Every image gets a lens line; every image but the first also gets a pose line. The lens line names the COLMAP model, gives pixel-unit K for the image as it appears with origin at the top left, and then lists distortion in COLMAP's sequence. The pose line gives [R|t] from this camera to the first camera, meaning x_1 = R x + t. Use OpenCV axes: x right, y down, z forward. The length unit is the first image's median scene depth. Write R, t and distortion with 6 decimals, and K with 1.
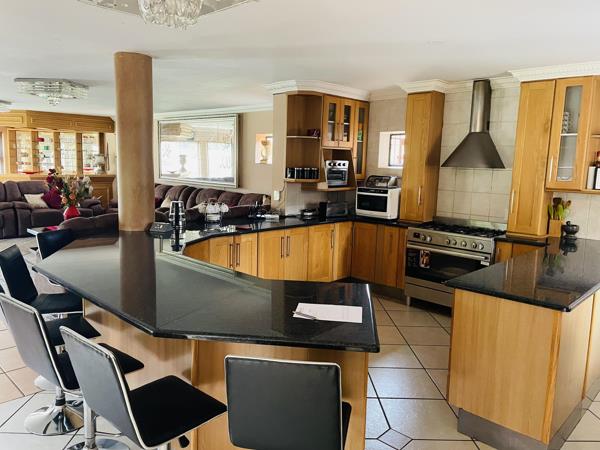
lens RADIAL K [[463.5, 0, 301.2], [0, 463.5, 228.7], [0, 0, 1]] dist [-0.015244, -0.006121]
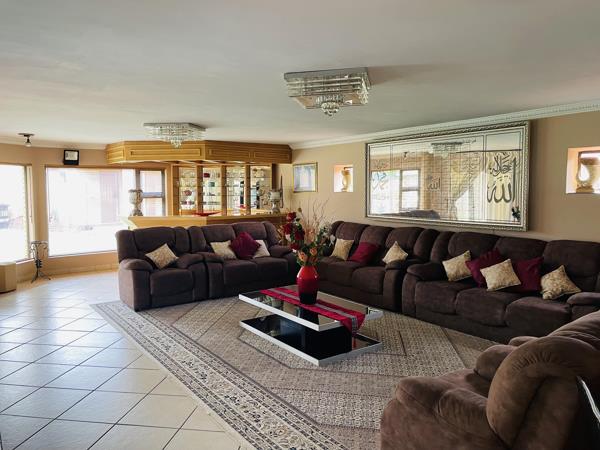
lens RADIAL K [[463.5, 0, 299.0], [0, 463.5, 221.1], [0, 0, 1]] dist [-0.015244, -0.006121]
pose [[0.976575, -0.025514, -0.213661, -0.273161], [0.008483, 0.996739, -0.080251, -0.044824], [0.215011, 0.076559, 0.973606, 0.244129]]
